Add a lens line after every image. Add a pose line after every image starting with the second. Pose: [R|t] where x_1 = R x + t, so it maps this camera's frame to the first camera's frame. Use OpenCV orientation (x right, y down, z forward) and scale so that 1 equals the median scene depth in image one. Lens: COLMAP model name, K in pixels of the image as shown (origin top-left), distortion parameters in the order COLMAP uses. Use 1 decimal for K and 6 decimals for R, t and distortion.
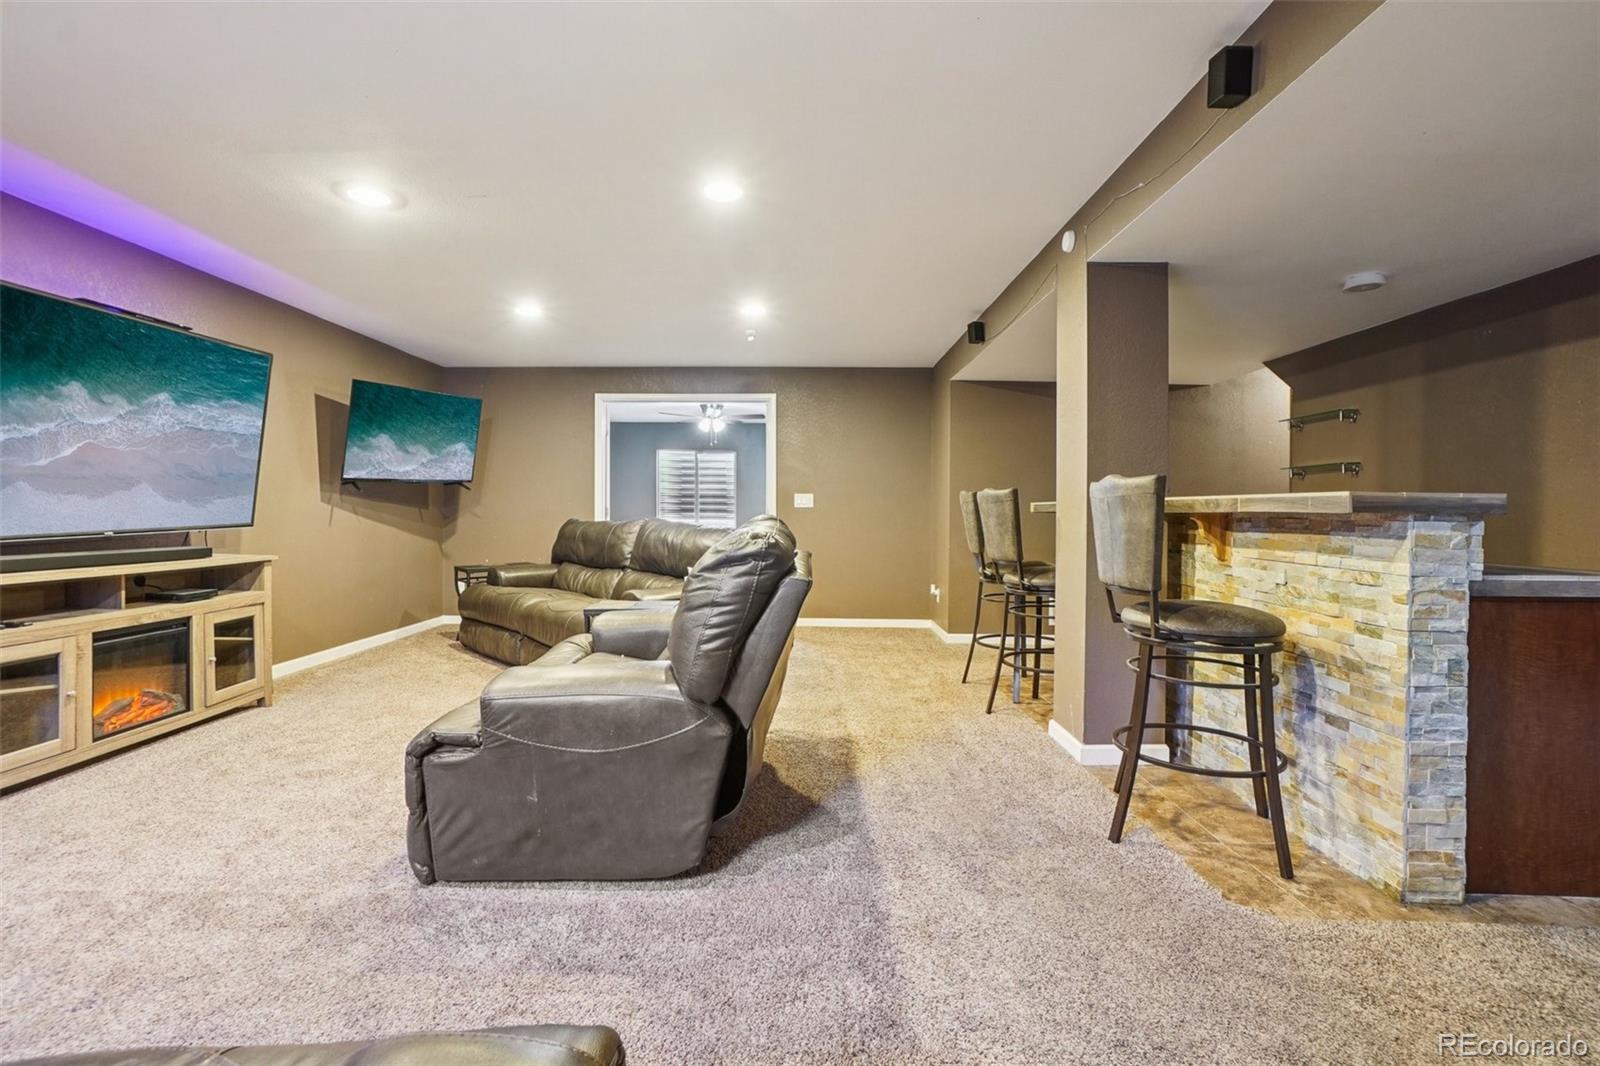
lens RADIAL K [[705.4, 0, 813.1], [0, 705.4, 520.1], [0, 0, 1]] dist [-0.032642, 0.009076]
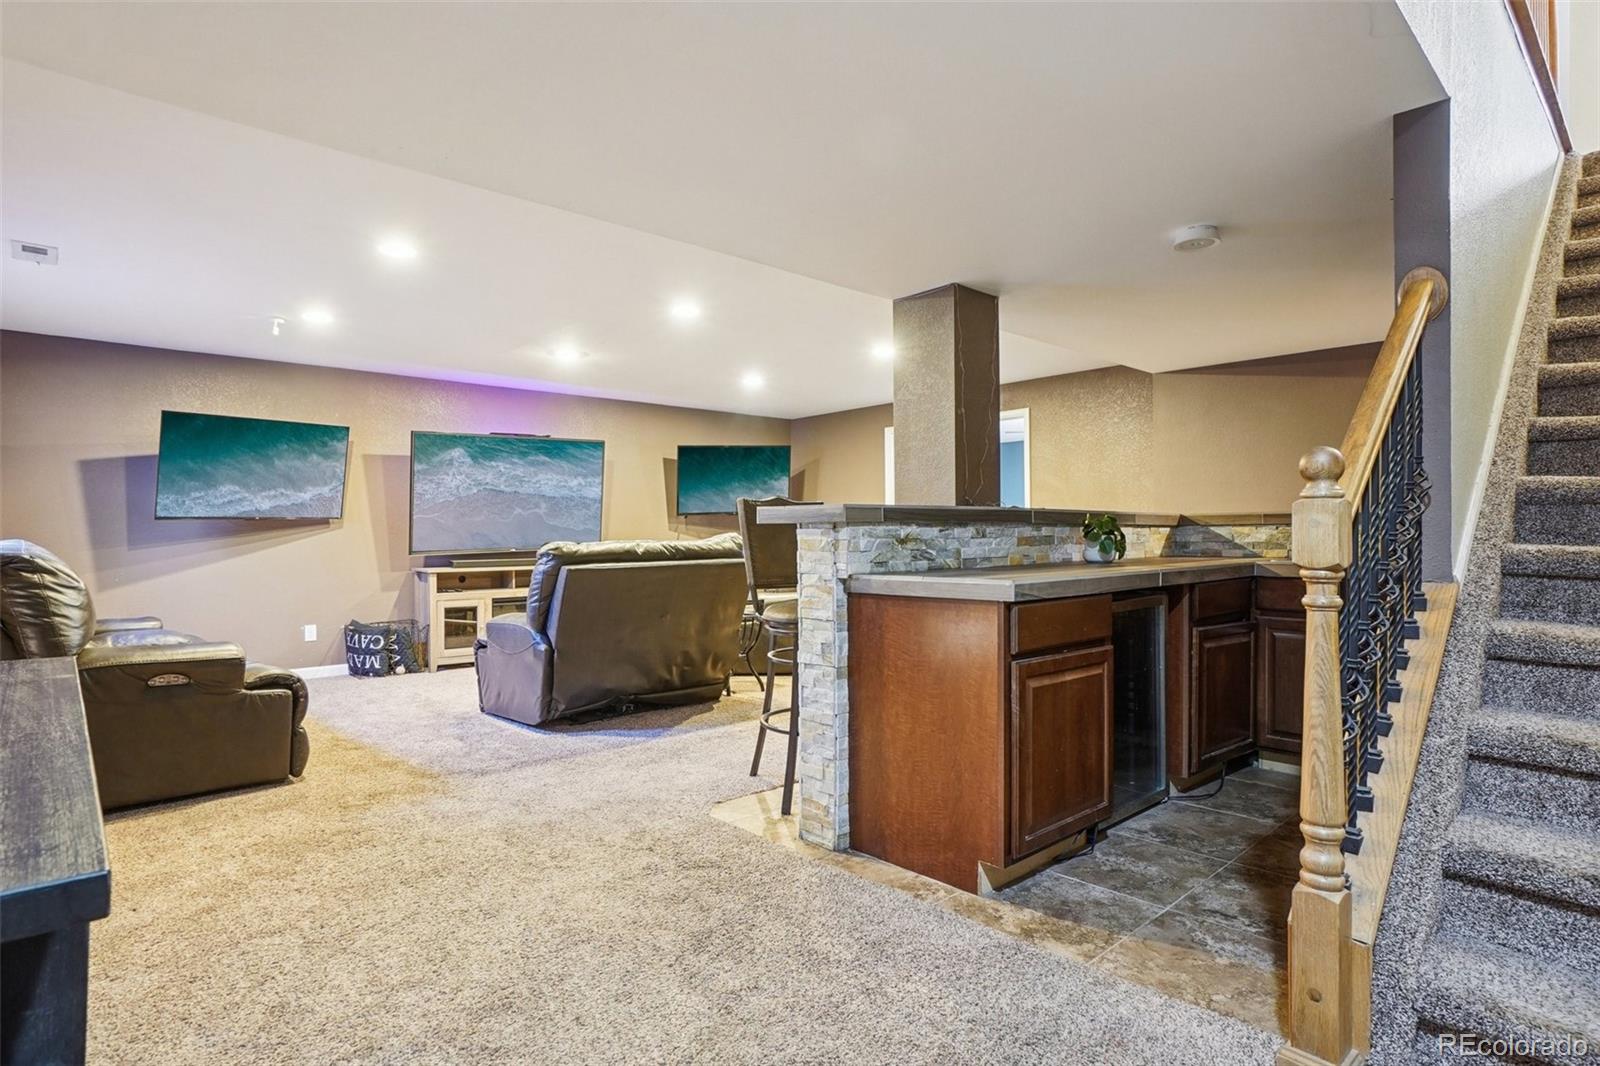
lens RADIAL K [[841.2, 0, 802.9], [0, 841.2, 530.8], [0, 0, 1]] dist [-0.027291, 0.011834]
pose [[0.682018, -0.021088, -0.731032, 1.454834], [0.007763, 0.999737, -0.021596, 0.027879], [0.731295, 0.009054, 0.682002, -0.019362]]
